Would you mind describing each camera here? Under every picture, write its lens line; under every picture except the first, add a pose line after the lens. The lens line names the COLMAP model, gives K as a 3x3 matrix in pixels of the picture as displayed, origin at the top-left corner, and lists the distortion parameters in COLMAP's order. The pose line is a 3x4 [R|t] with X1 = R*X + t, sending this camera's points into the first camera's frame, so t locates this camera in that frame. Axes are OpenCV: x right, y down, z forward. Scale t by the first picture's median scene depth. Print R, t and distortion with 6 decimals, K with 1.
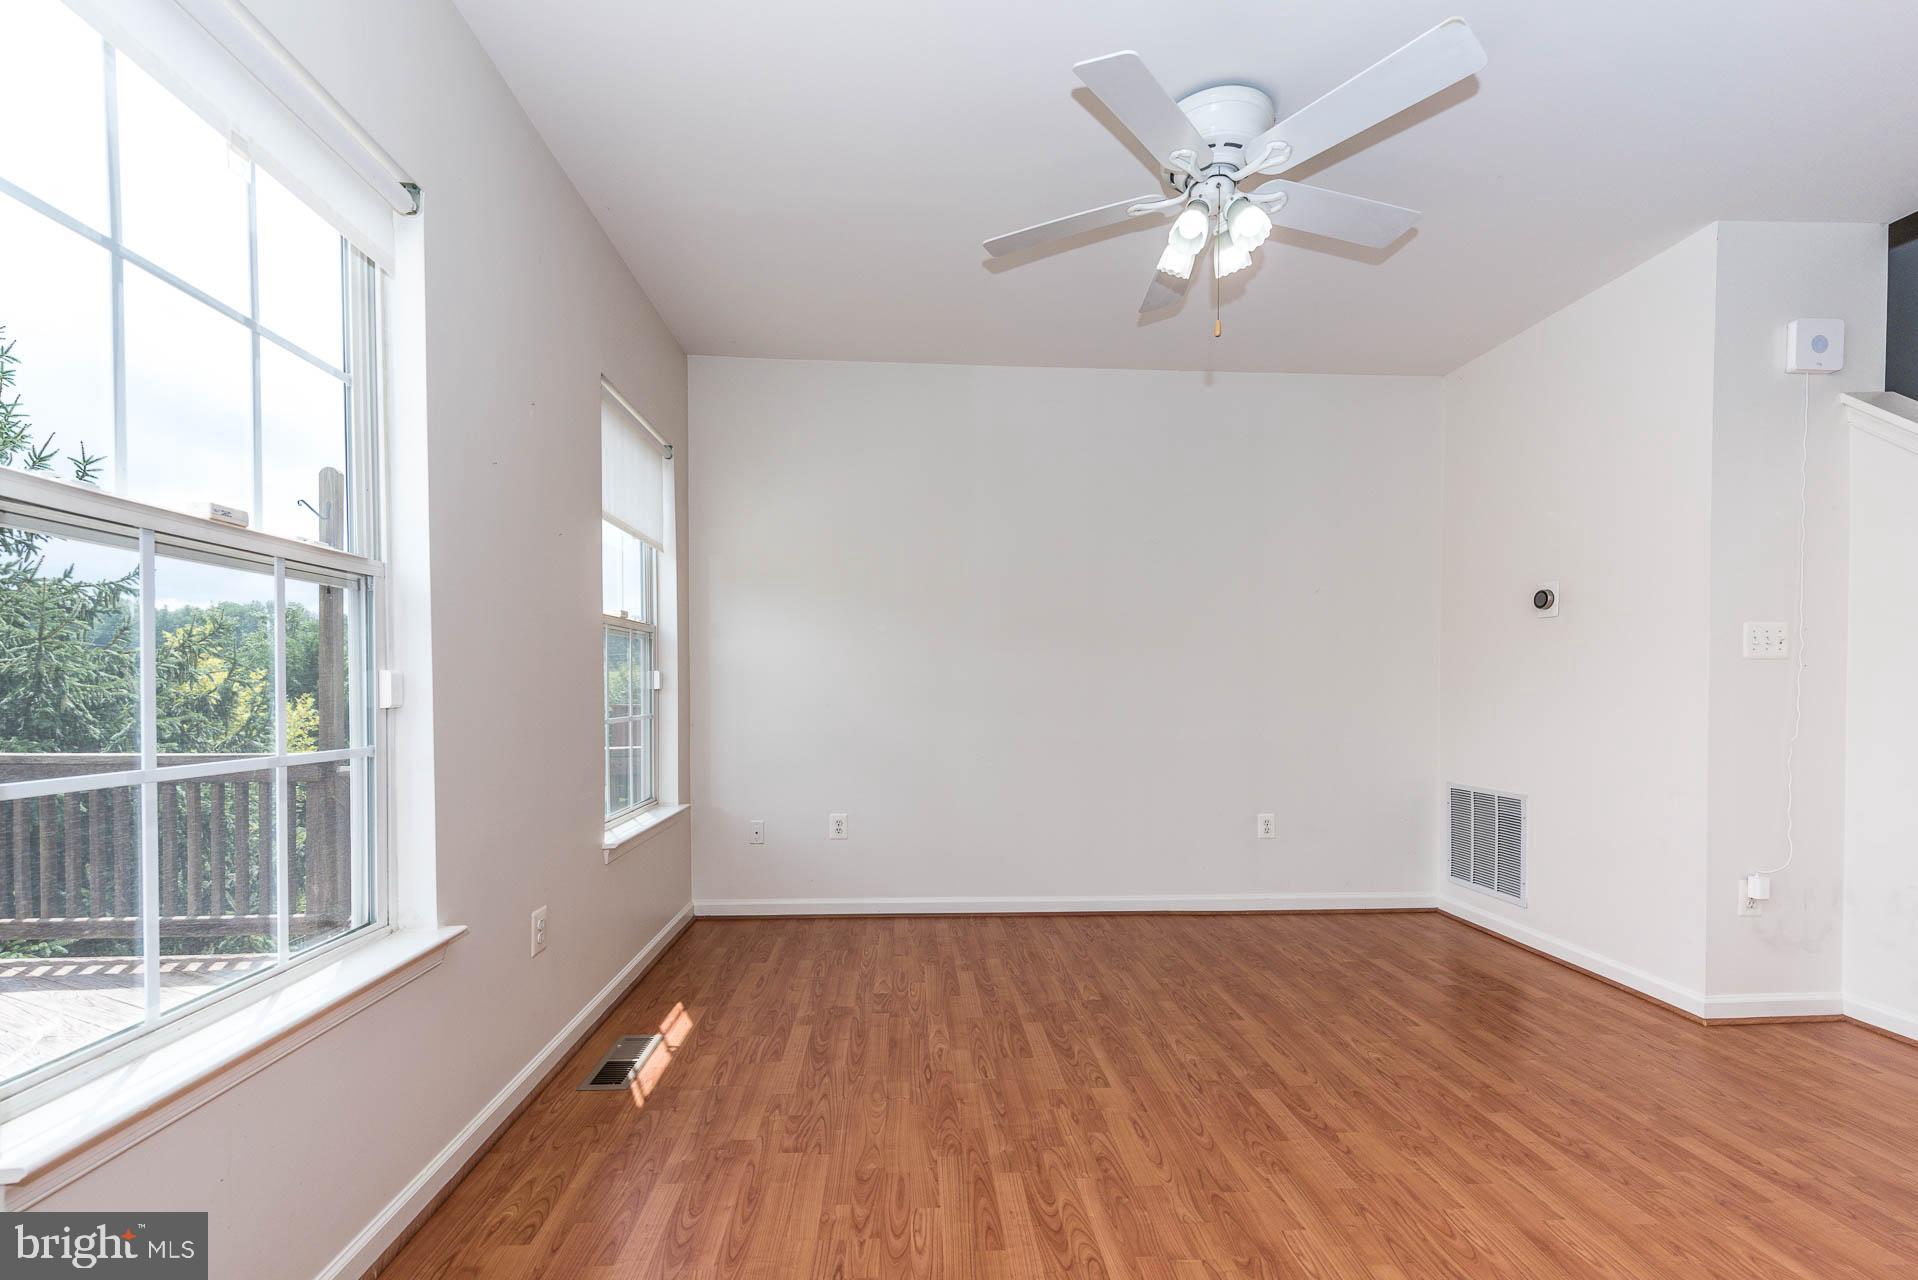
lens RADIAL K [[781.2, 0, 954.4], [0, 781.2, 707.1], [0, 0, 1]] dist [0.011191, -0.000063]
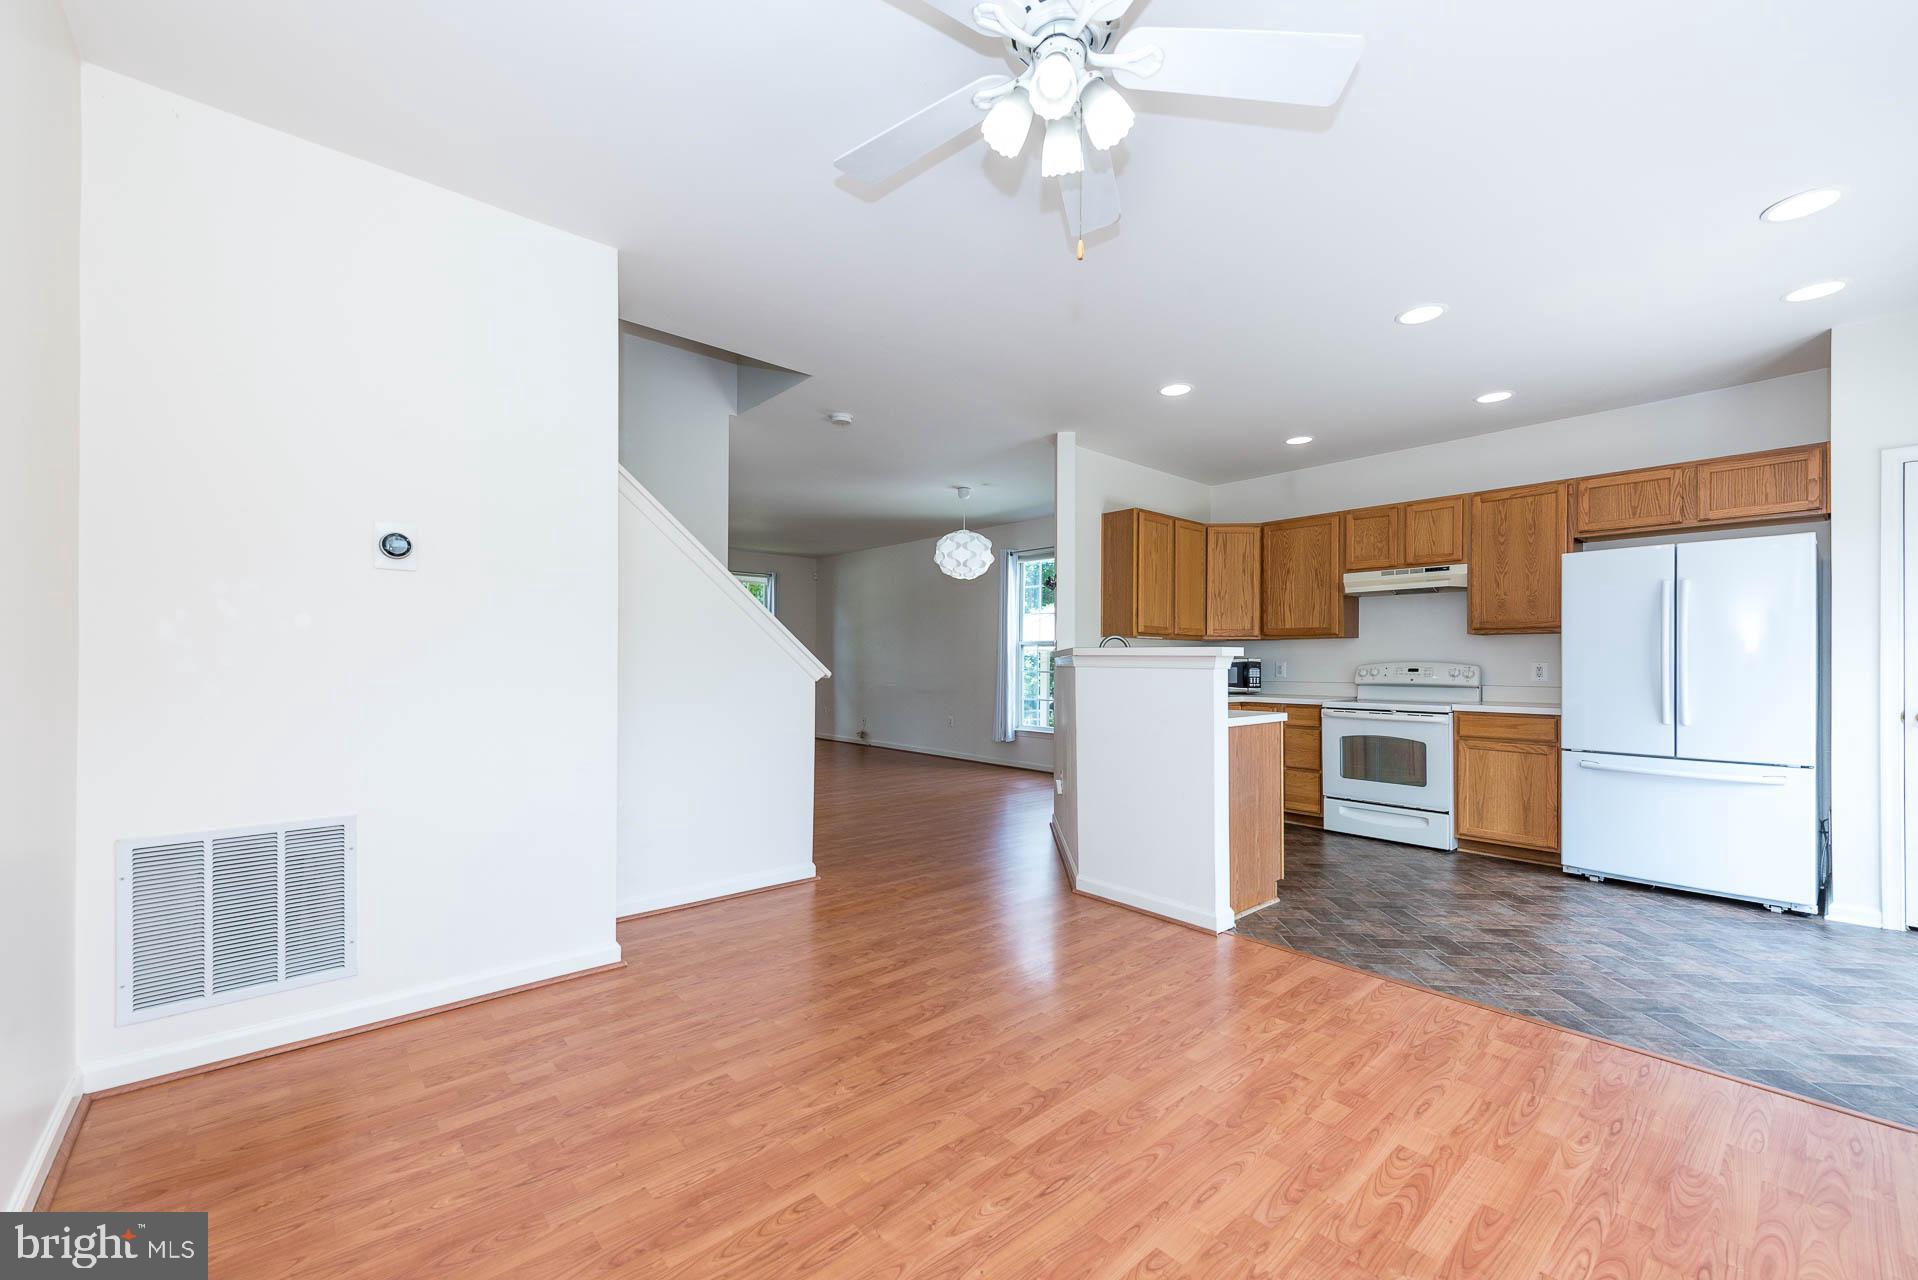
lens RADIAL K [[768.2, 0, 938.9], [0, 768.2, 659.1], [0, 0, 1]] dist [0.016858, -0.006020]
pose [[-0.606889, -0.001789, 0.794785, -0.184492], [0.014068, 0.999817, 0.012992, -0.038812], [-0.794662, 0.019066, -0.606752, 1.264990]]
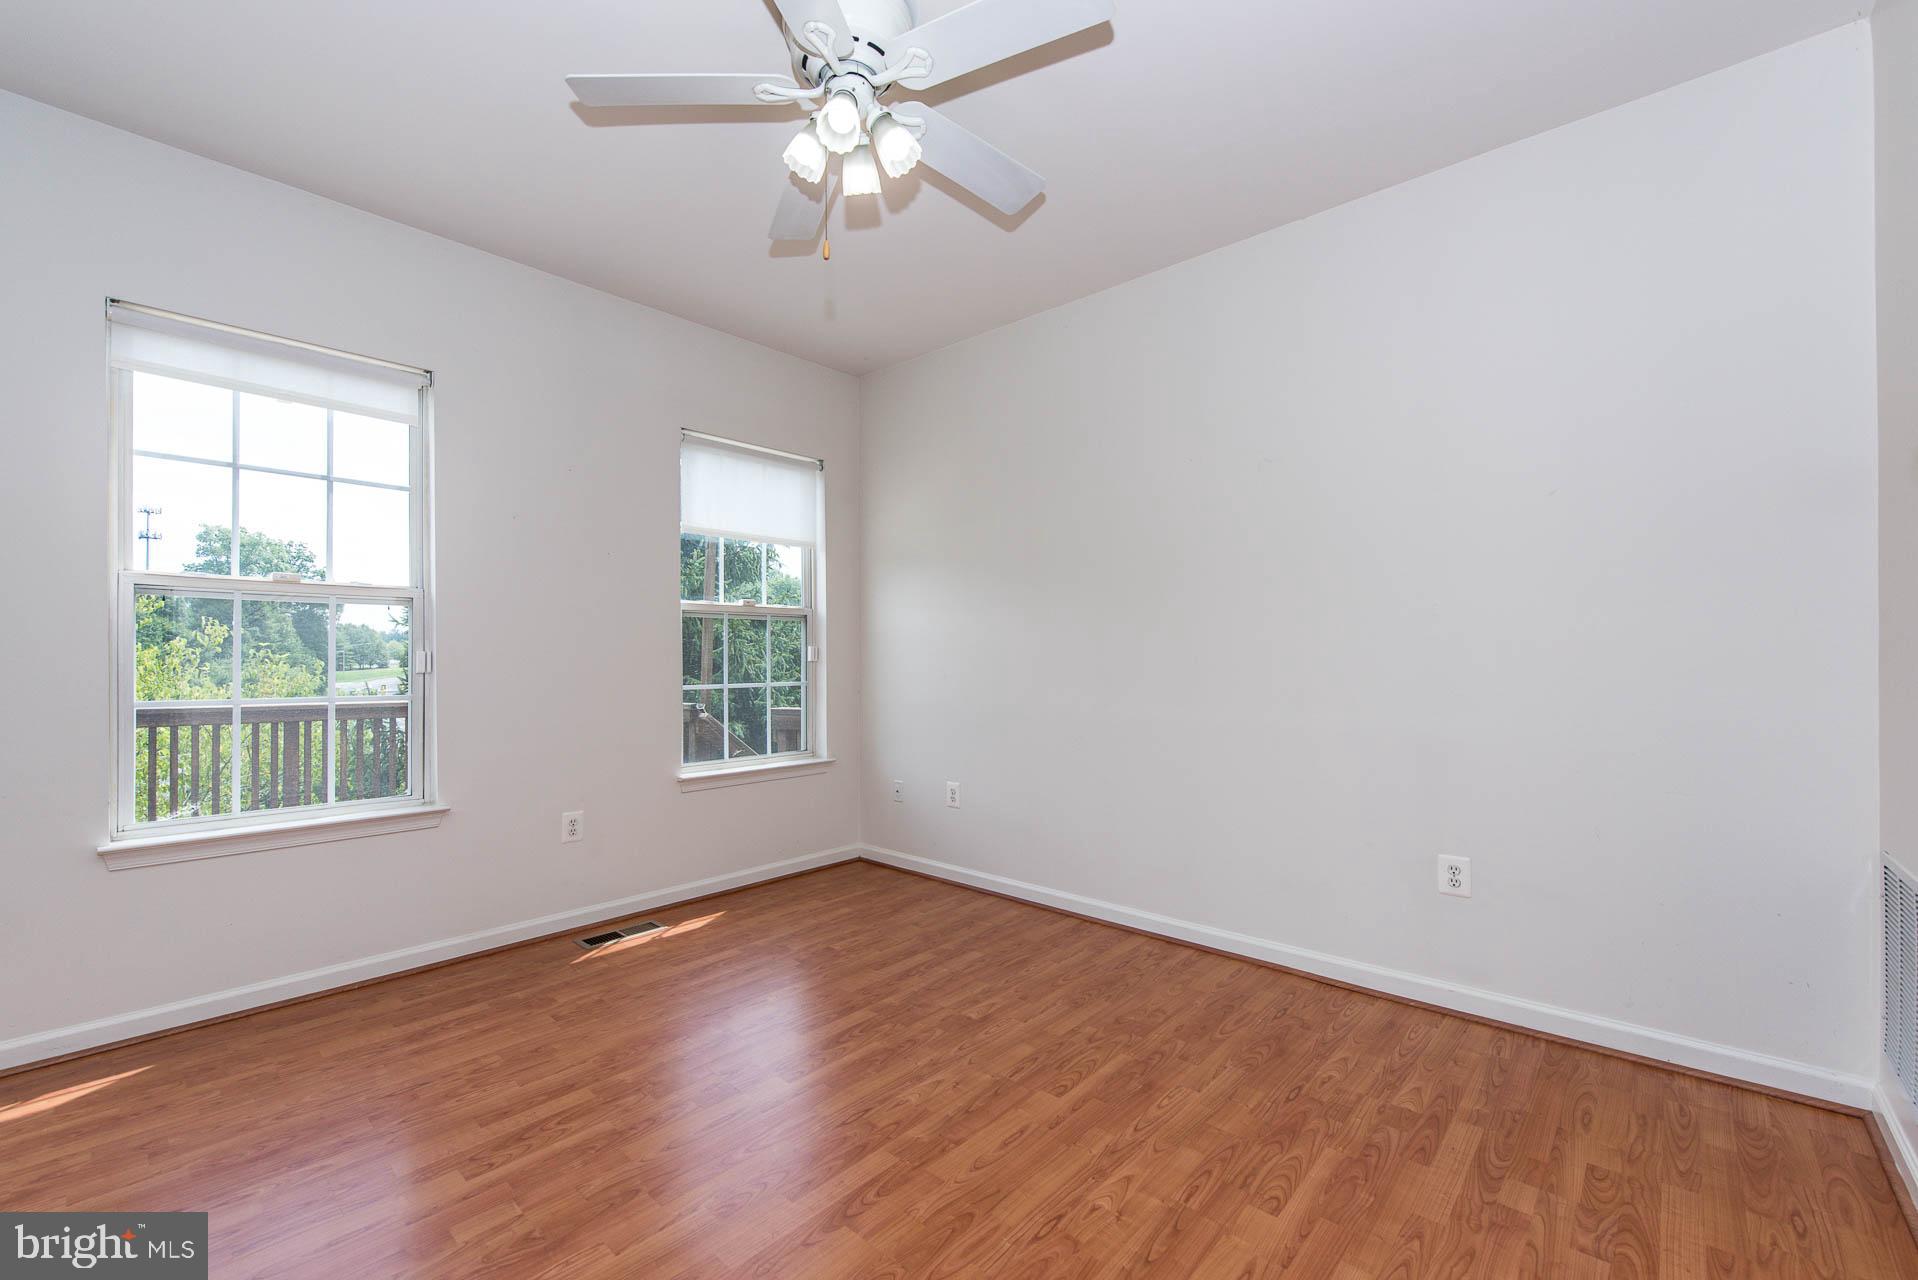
lens RADIAL K [[802.0, 0, 948.8], [0, 802.0, 639.8], [0, 0, 1]] dist [-0.003687, -0.000302]
pose [[0.704451, -0.014037, -0.709614, 0.833509], [-0.015748, 0.999249, -0.035400, -0.013922], [0.709578, 0.036112, 0.703701, 0.355470]]
